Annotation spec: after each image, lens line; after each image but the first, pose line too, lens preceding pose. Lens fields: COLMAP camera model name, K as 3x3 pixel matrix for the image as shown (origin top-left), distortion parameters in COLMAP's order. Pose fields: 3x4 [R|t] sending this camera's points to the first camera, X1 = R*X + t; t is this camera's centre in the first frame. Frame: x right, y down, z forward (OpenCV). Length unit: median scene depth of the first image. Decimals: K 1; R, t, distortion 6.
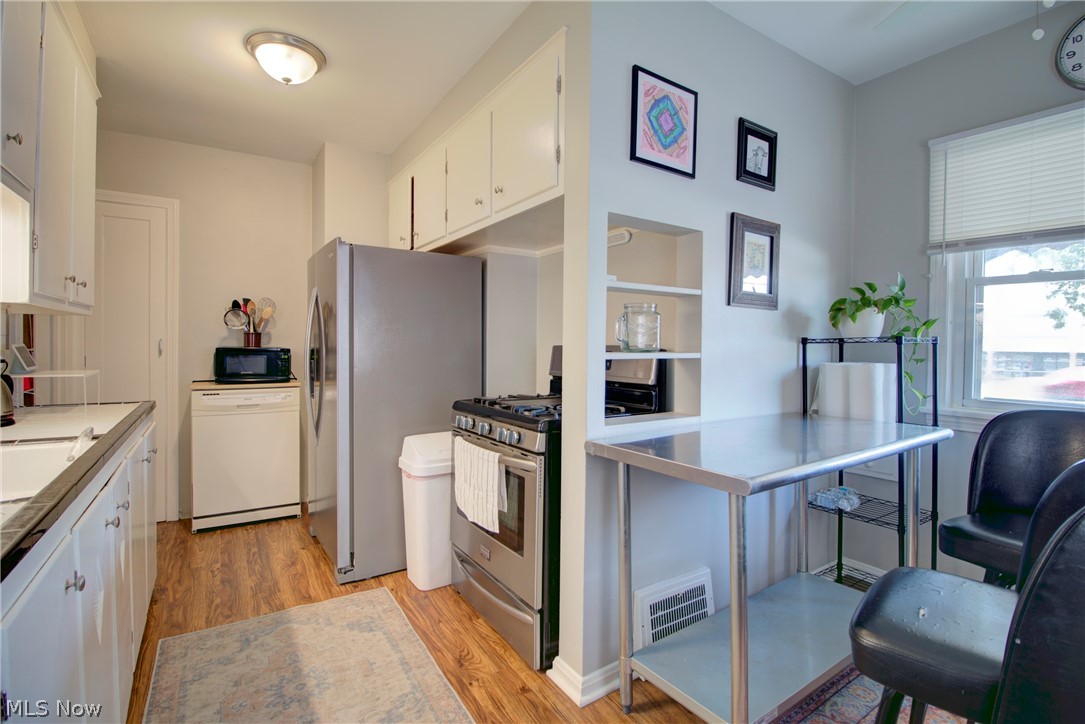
lens RADIAL K [[503.9, 0, 541.1], [0, 503.9, 348.5], [0, 0, 1]] dist [-0.006088, -0.008567]
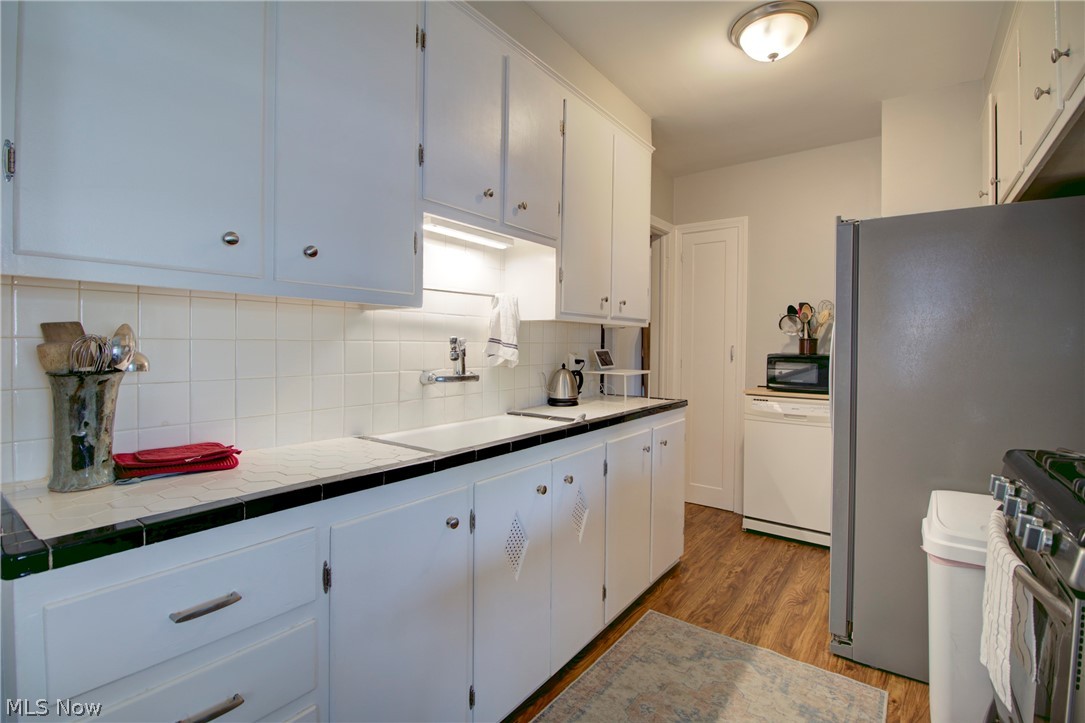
lens RADIAL K [[503.9, 0, 544.7], [0, 503.9, 347.2], [0, 0, 1]] dist [-0.006088, -0.008567]
pose [[0.352139, -0.001036, -0.935947, 0.123066], [-0.015457, 0.999857, -0.006923, -0.001316], [0.935820, 0.016904, 0.352072, 0.198431]]
